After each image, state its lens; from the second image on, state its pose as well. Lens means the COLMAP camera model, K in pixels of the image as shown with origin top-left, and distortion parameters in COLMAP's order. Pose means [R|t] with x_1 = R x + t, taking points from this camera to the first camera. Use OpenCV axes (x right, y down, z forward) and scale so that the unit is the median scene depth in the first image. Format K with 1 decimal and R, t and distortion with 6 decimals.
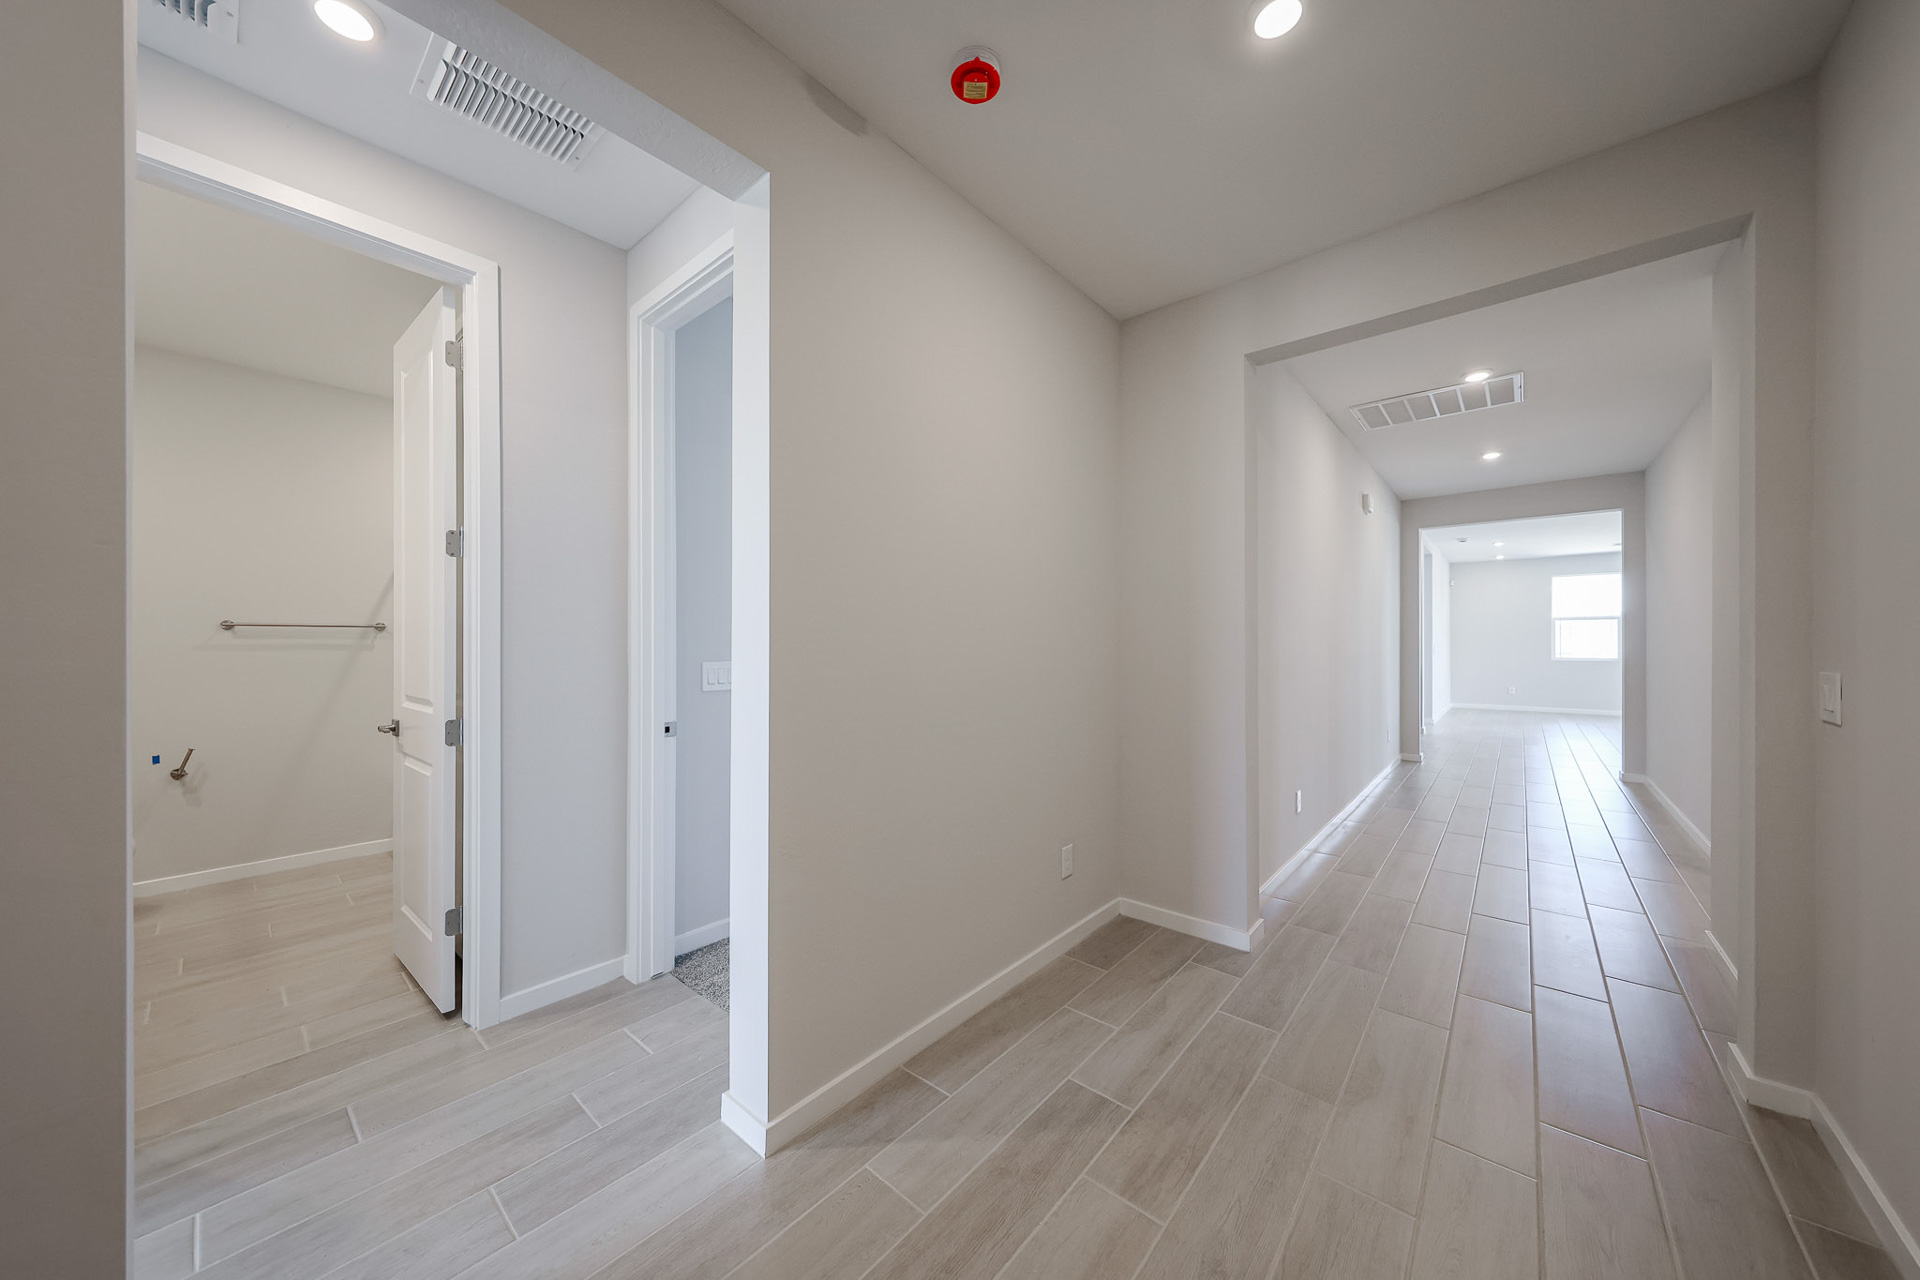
lens RADIAL K [[651.7, 0, 955.6], [0, 651.7, 637.2], [0, 0, 1]] dist [-0.001770, -0.000119]
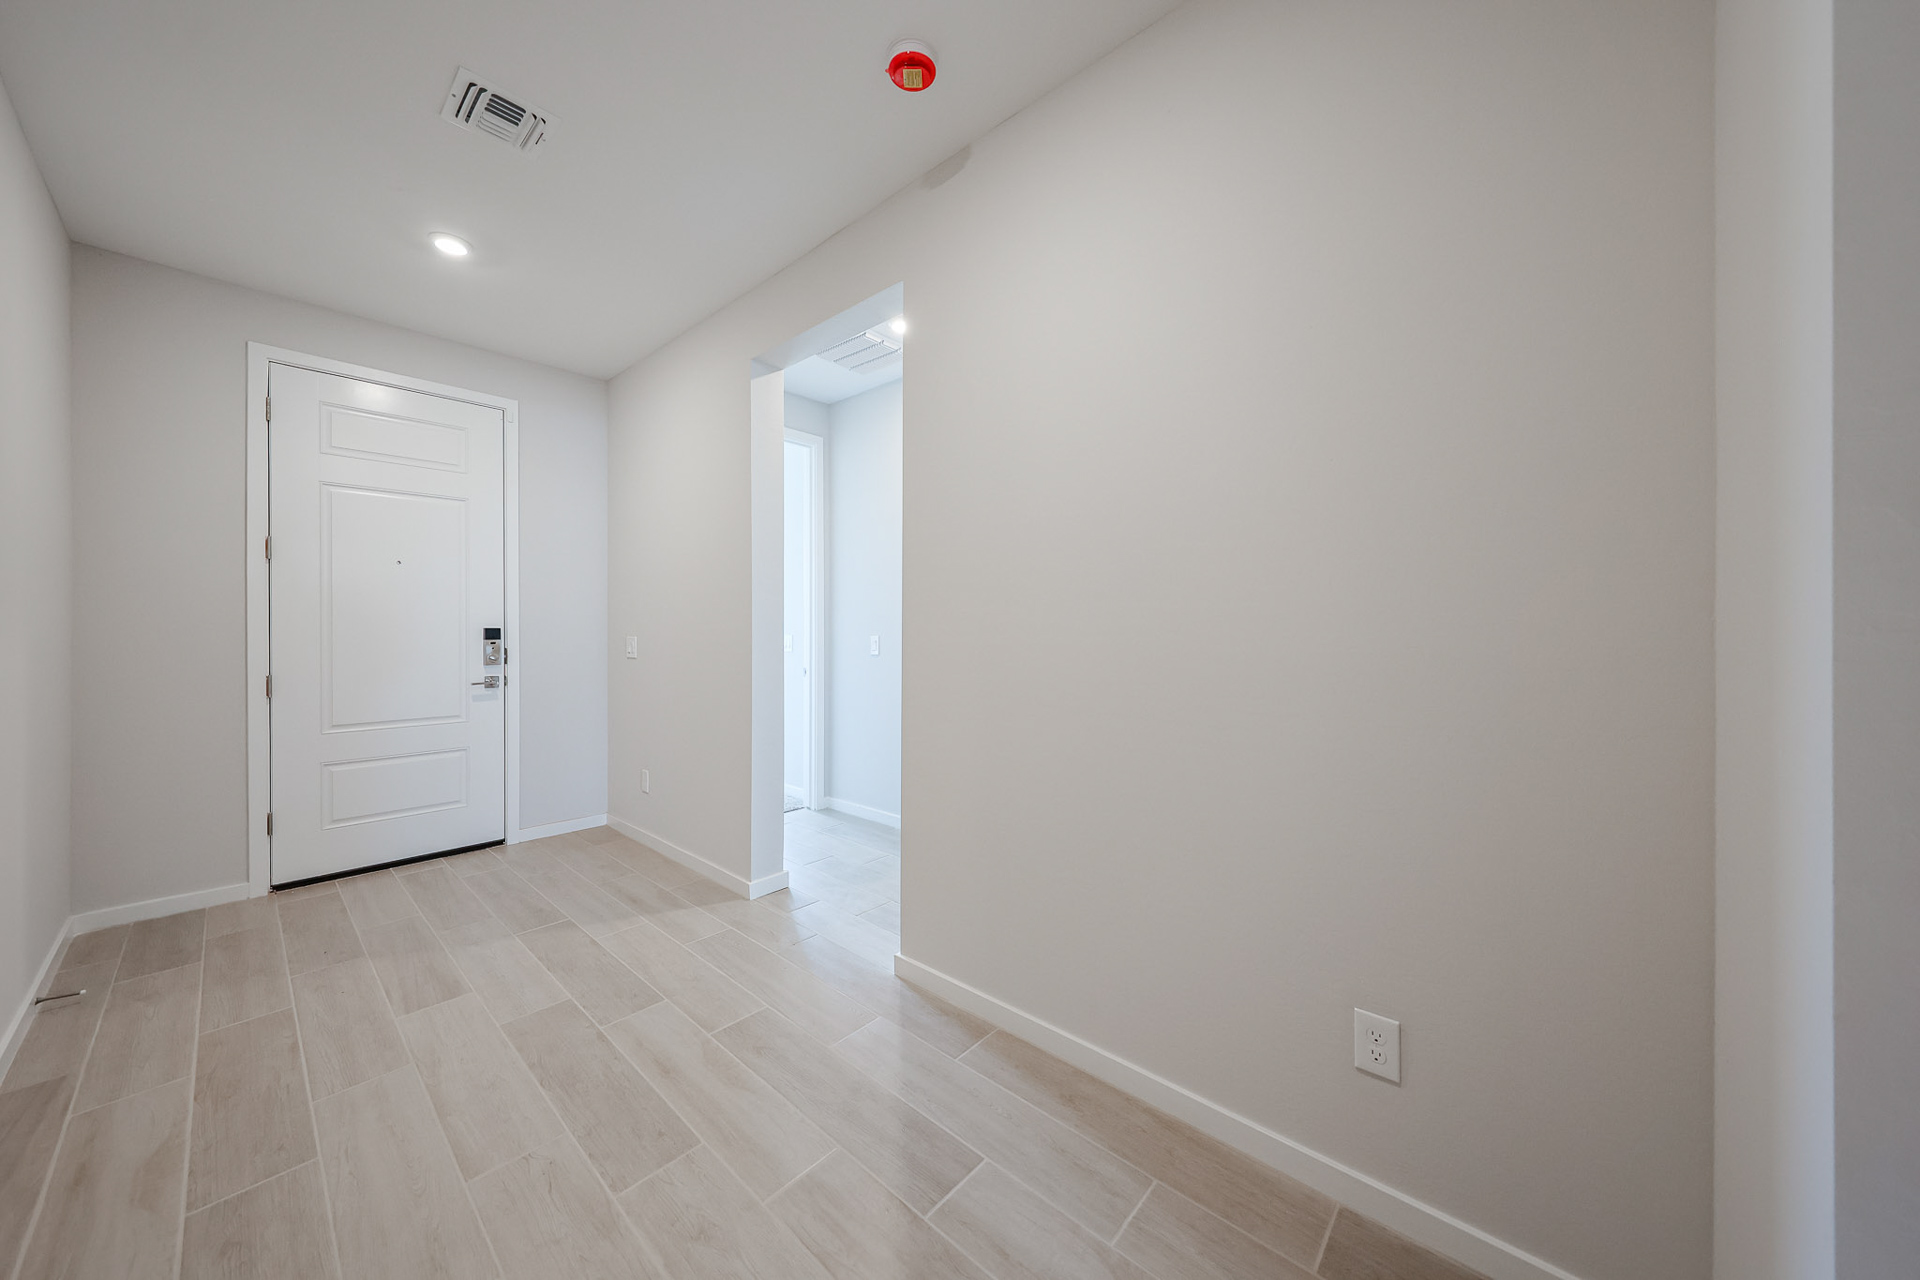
lens RADIAL K [[651.7, 0, 955.6], [0, 651.7, 637.2], [0, 0, 1]] dist [-0.001770, -0.000119]
pose [[-0.019290, 0.003239, -0.999809, 1.038280], [0.001327, 0.999994, 0.003214, 0.046998], [0.999813, -0.001264, -0.019294, 1.058552]]
